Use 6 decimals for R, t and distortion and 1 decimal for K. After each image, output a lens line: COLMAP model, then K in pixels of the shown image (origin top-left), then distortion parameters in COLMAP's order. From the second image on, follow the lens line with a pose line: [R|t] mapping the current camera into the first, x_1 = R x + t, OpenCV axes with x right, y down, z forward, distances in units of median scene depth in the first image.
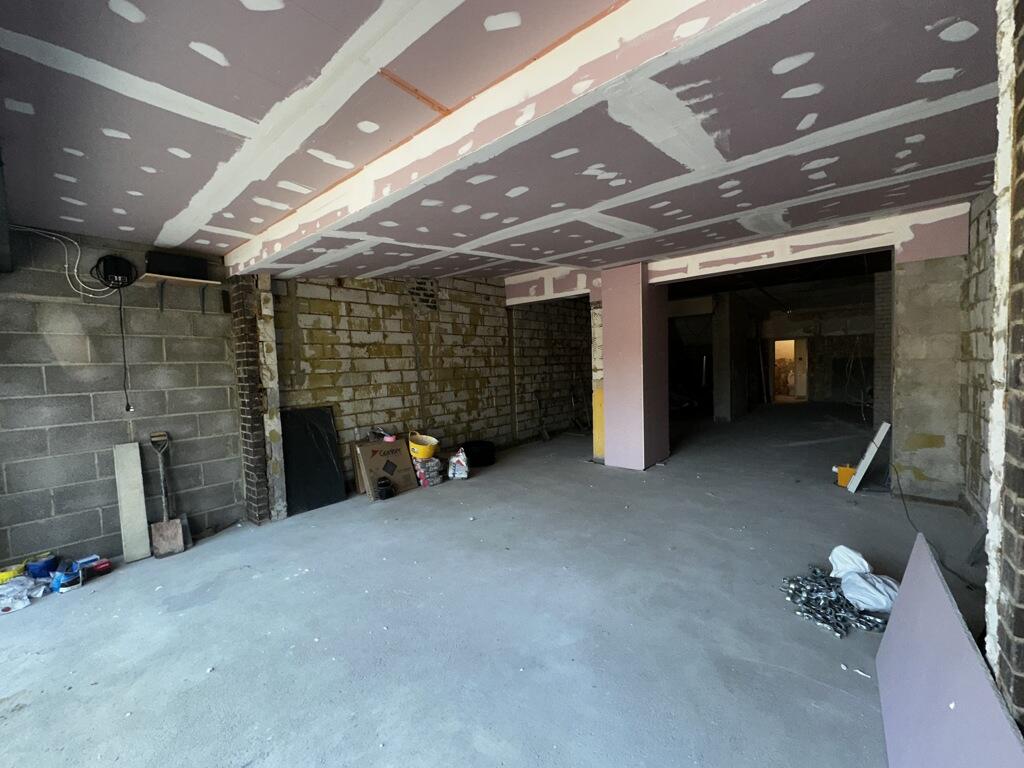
lens RADIAL K [[406.9, 0, 512.0], [0, 406.9, 384.0], [0, 0, 1]] dist [-0.001624, -0.000085]
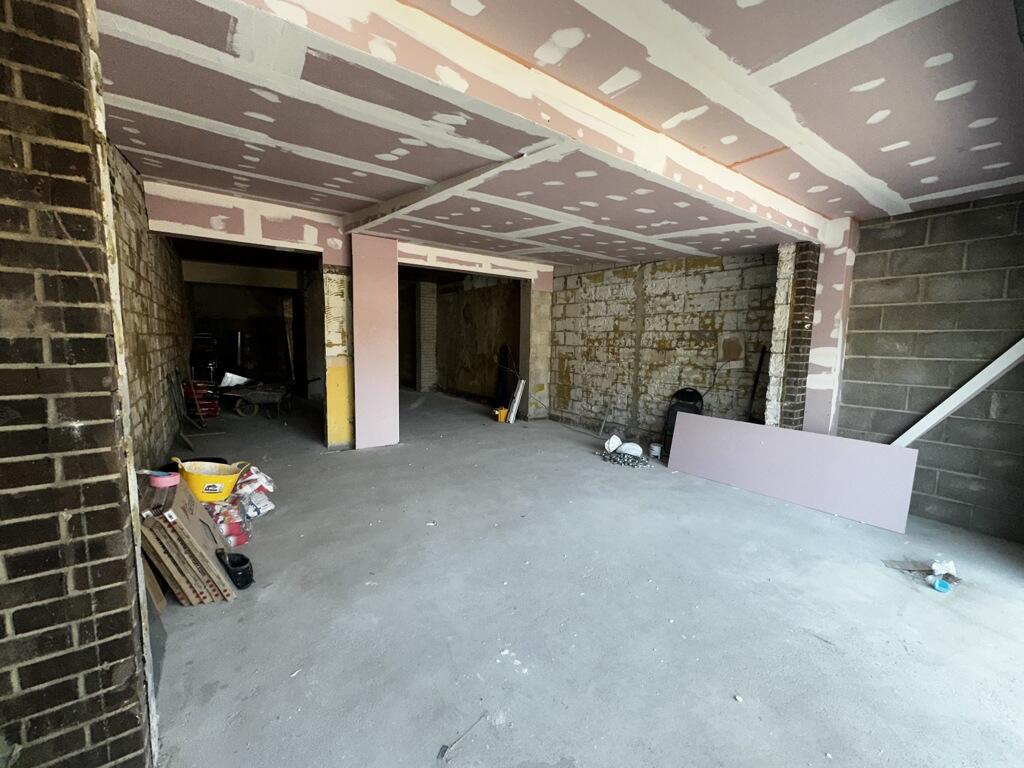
lens RADIAL K [[406.9, 0, 512.0], [0, 406.9, 384.0], [0, 0, 1]] dist [-0.001624, -0.000085]
pose [[0.253616, -0.066428, 0.965021, -0.677363], [0.018285, 0.997790, 0.063878, 0.000273], [-0.967132, 0.001445, 0.254270, 0.516476]]
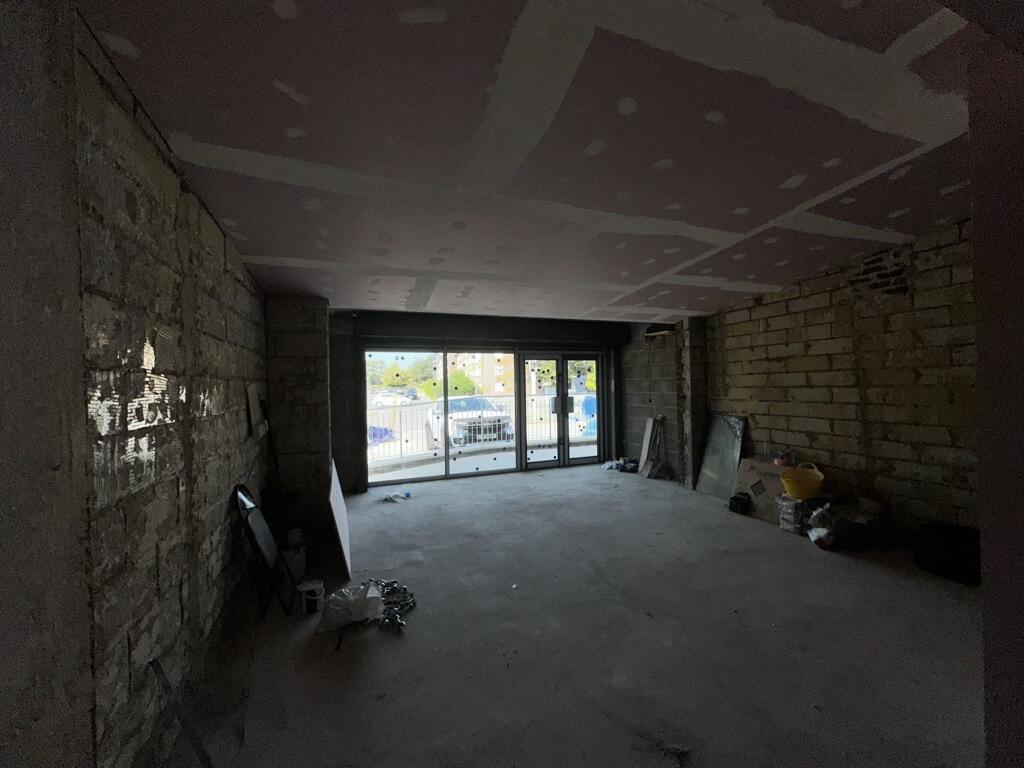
lens RADIAL K [[406.9, 0, 512.0], [0, 406.9, 384.0], [0, 0, 1]] dist [-0.001624, -0.000085]
pose [[-0.473868, 0.041330, -0.879625, 0.810868], [-0.006305, 0.998713, 0.050322, -0.084869], [0.880573, 0.029392, -0.472998, 0.940214]]
